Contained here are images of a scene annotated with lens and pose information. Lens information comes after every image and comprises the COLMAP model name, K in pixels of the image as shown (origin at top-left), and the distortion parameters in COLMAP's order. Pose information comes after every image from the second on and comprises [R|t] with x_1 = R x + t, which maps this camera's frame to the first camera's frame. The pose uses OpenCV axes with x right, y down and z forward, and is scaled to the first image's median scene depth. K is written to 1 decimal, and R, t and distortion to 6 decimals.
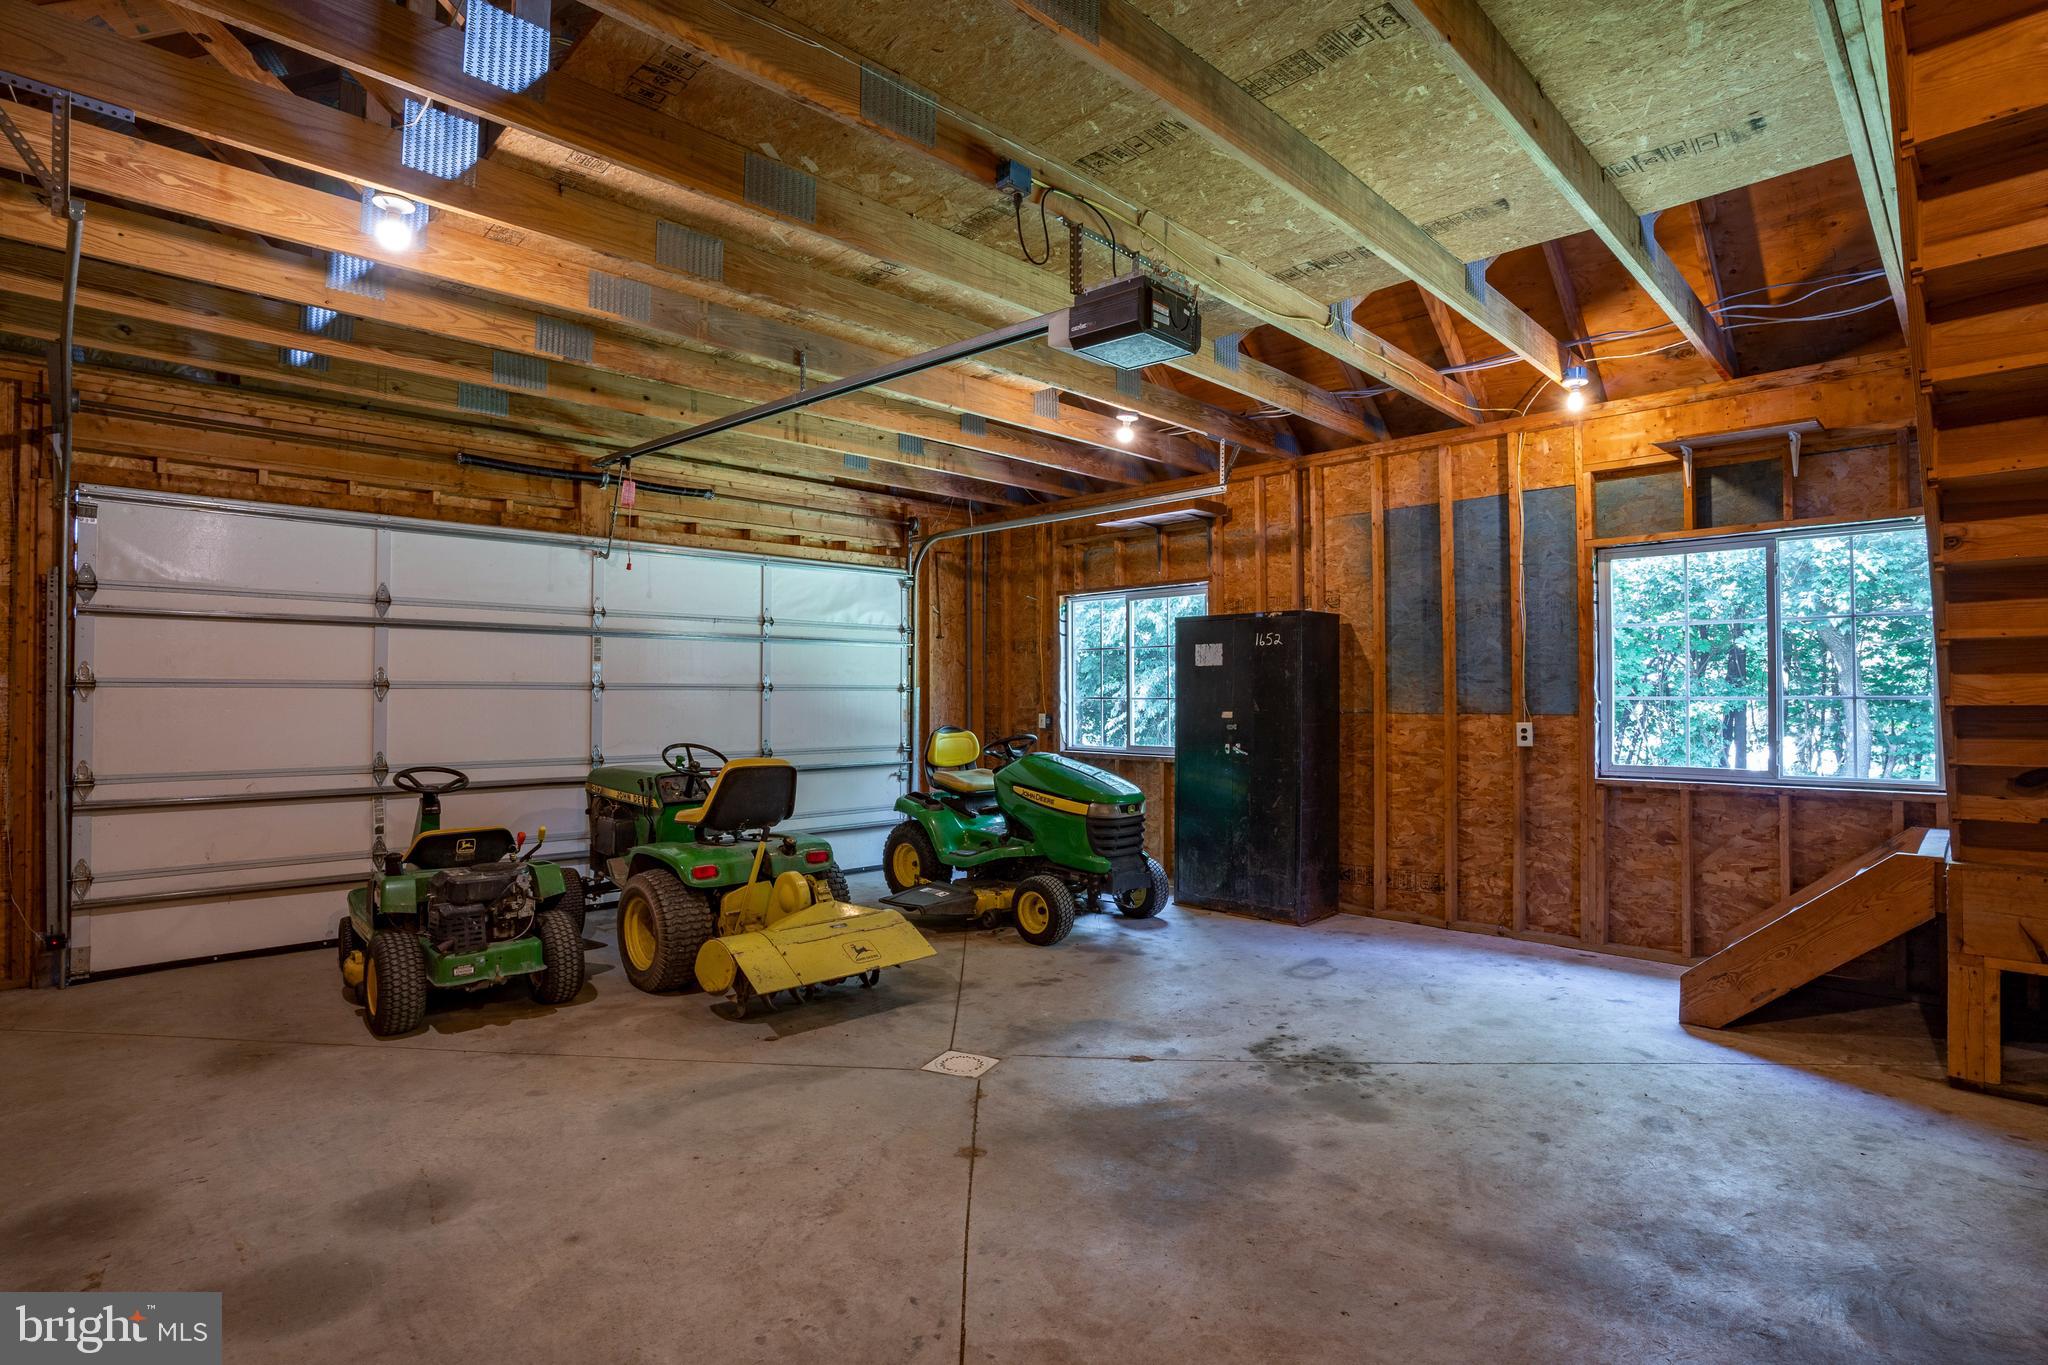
lens RADIAL K [[1023.6, 0, 1037.6], [0, 1023.6, 680.6], [0, 0, 1]] dist [-0.081759, 0.037264]
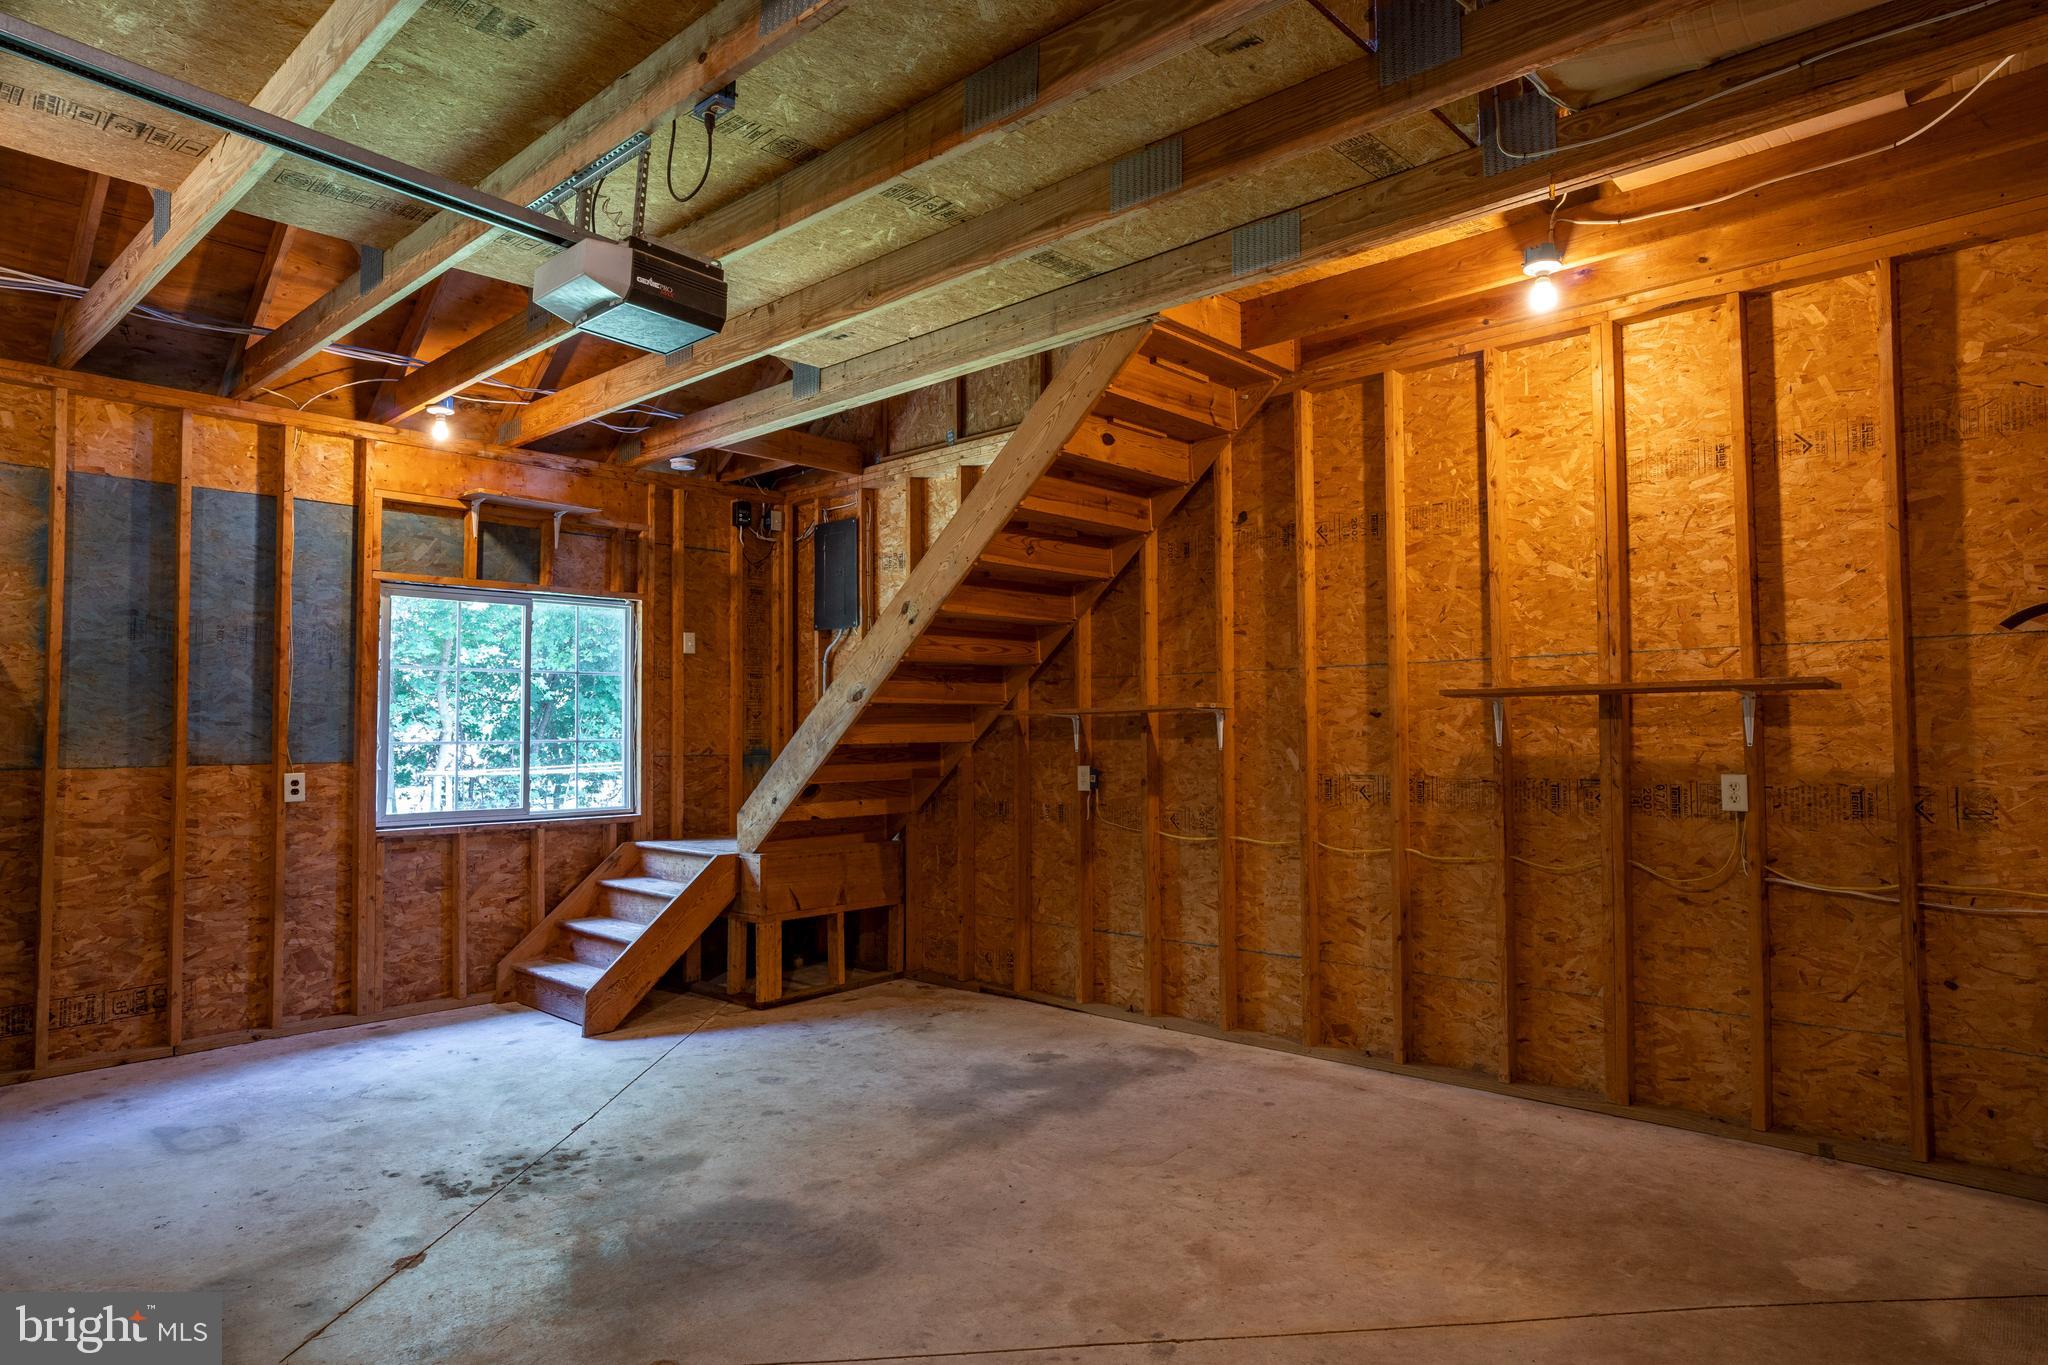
lens RADIAL K [[1179.5, 0, 1024.0], [0, 1179.5, 682.5], [0, 0, 1]] dist [-0.001067, 0.001729]
pose [[-0.039276, 0.043887, 0.998264, -0.631206], [-0.008859, 0.998980, -0.044267, 0.004984], [-0.999189, -0.010582, -0.038848, 0.516001]]
